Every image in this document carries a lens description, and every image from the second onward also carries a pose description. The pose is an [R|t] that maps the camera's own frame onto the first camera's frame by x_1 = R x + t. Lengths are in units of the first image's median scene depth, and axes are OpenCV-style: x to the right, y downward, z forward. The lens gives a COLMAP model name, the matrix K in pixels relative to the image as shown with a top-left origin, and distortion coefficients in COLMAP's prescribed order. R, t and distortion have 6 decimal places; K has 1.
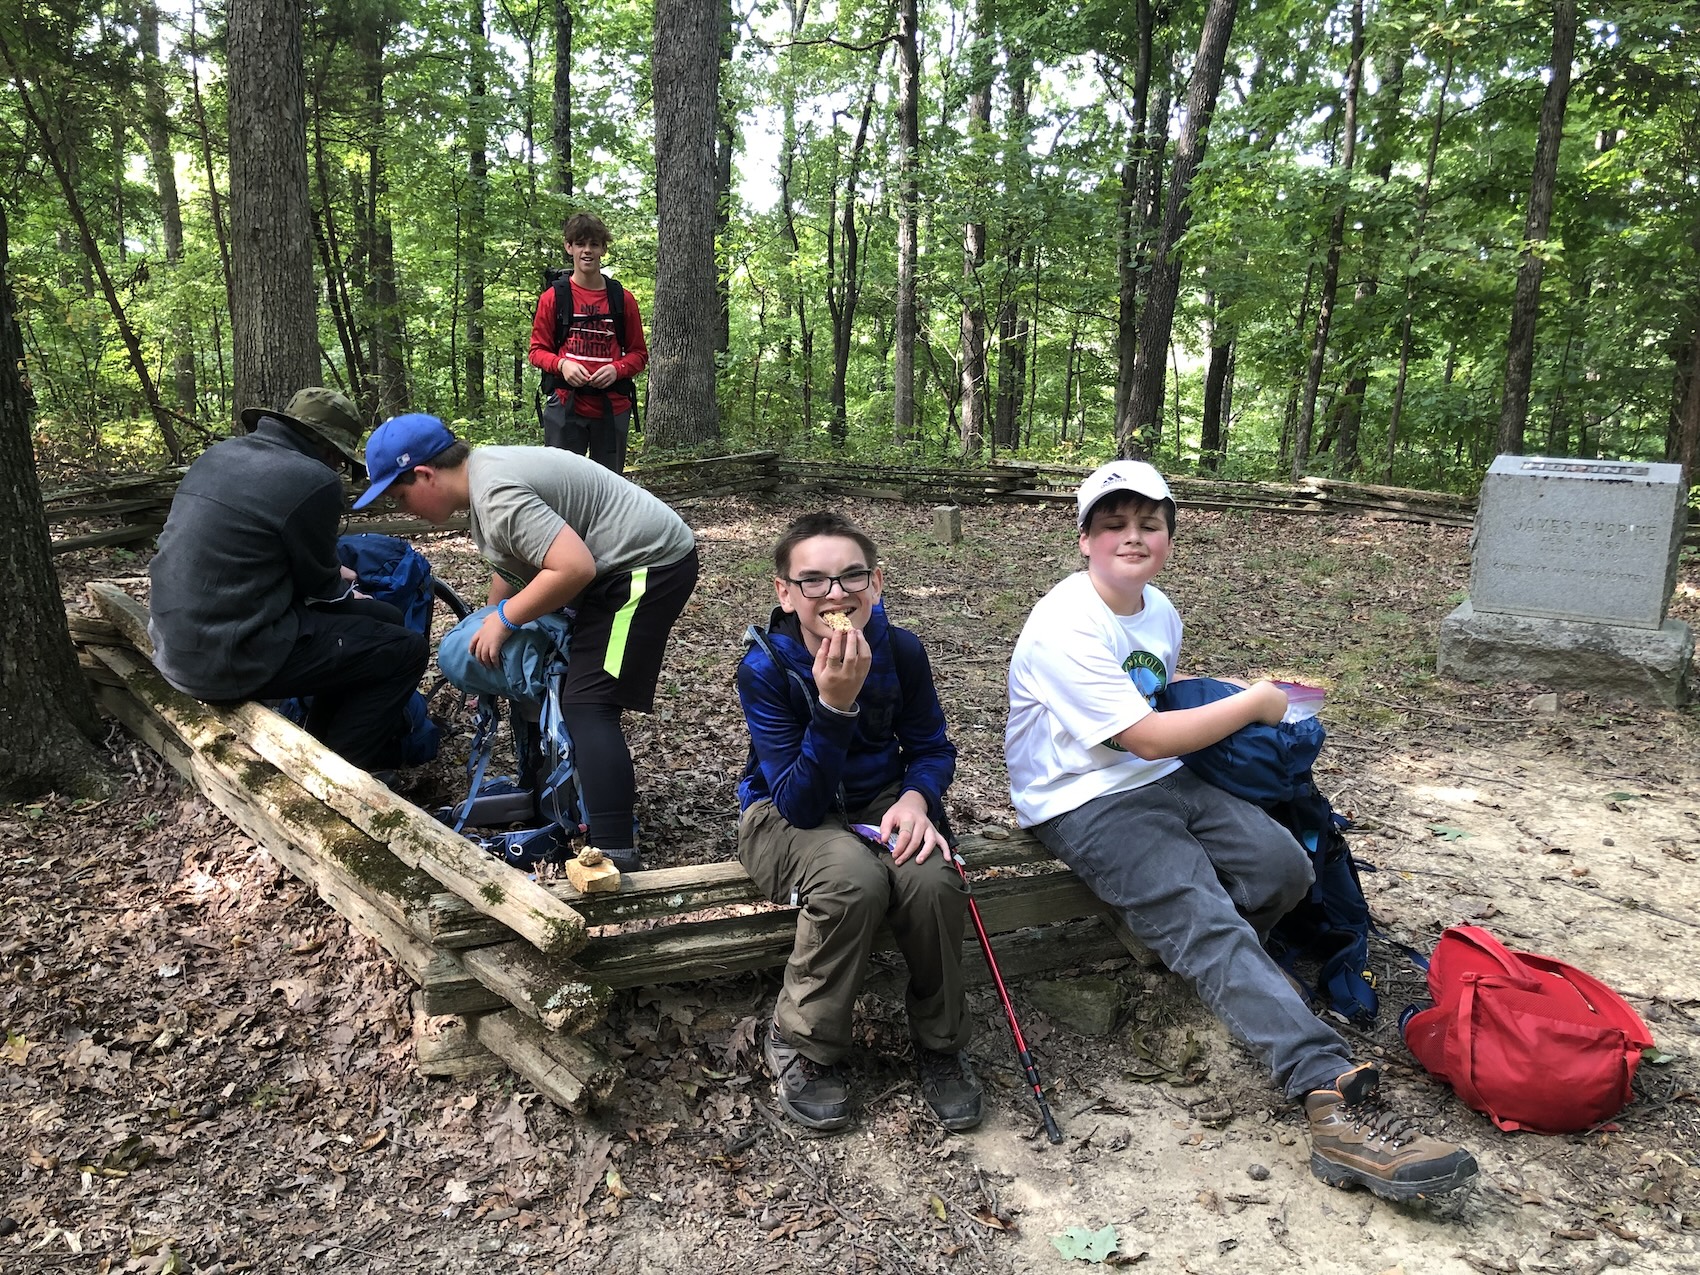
lens RADIAL K [[1467.7, 0, 850.0], [0, 1467.7, 637.5], [0, 0, 1]] dist [0.065371, -0.170259]
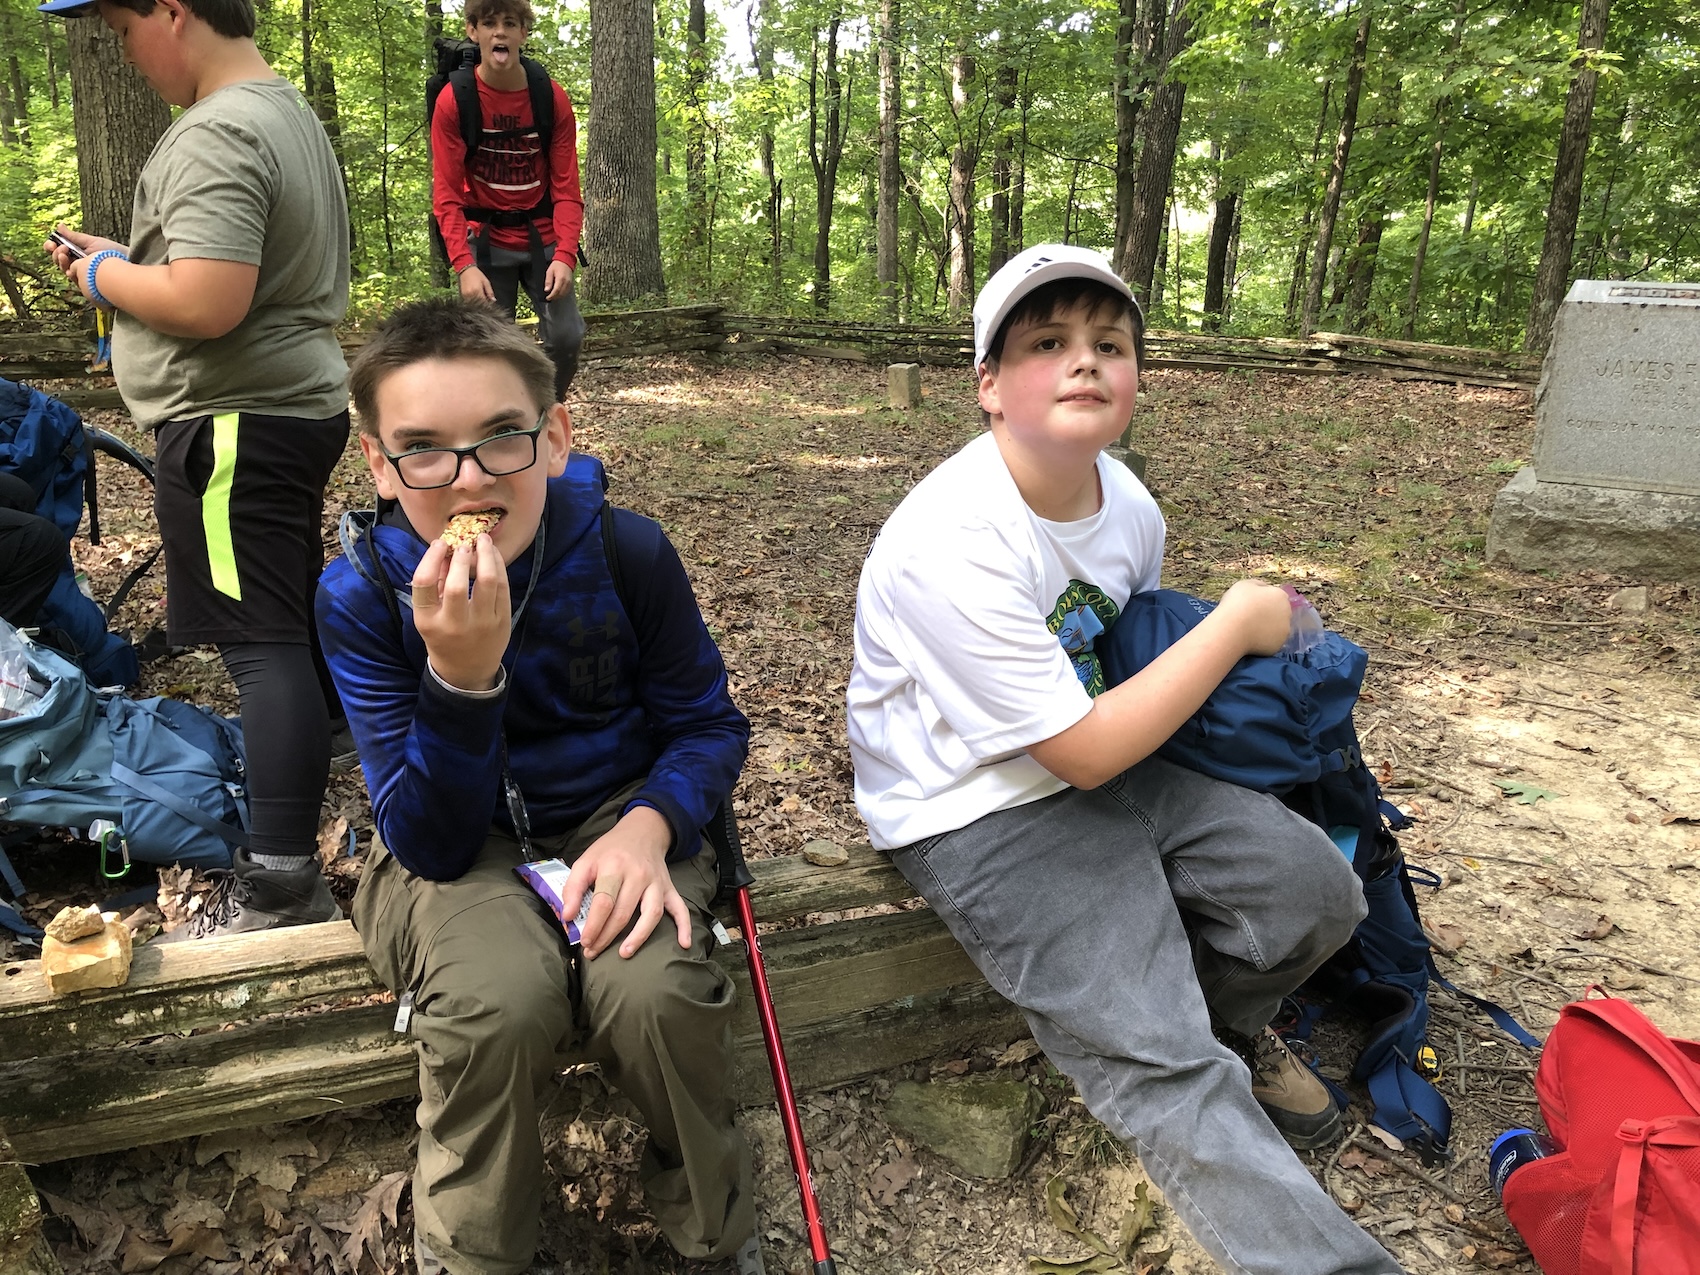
lens RADIAL K [[1417.2, 0, 850.0], [0, 1417.2, 637.5], [0, 0, 1]] dist [0.007812, -0.000193]
pose [[0.999944, -0.004459, -0.009552, 0.056980], [0.005281, 0.996120, 0.087850, -0.003105], [0.009124, -0.087895, 0.996088, 0.213344]]
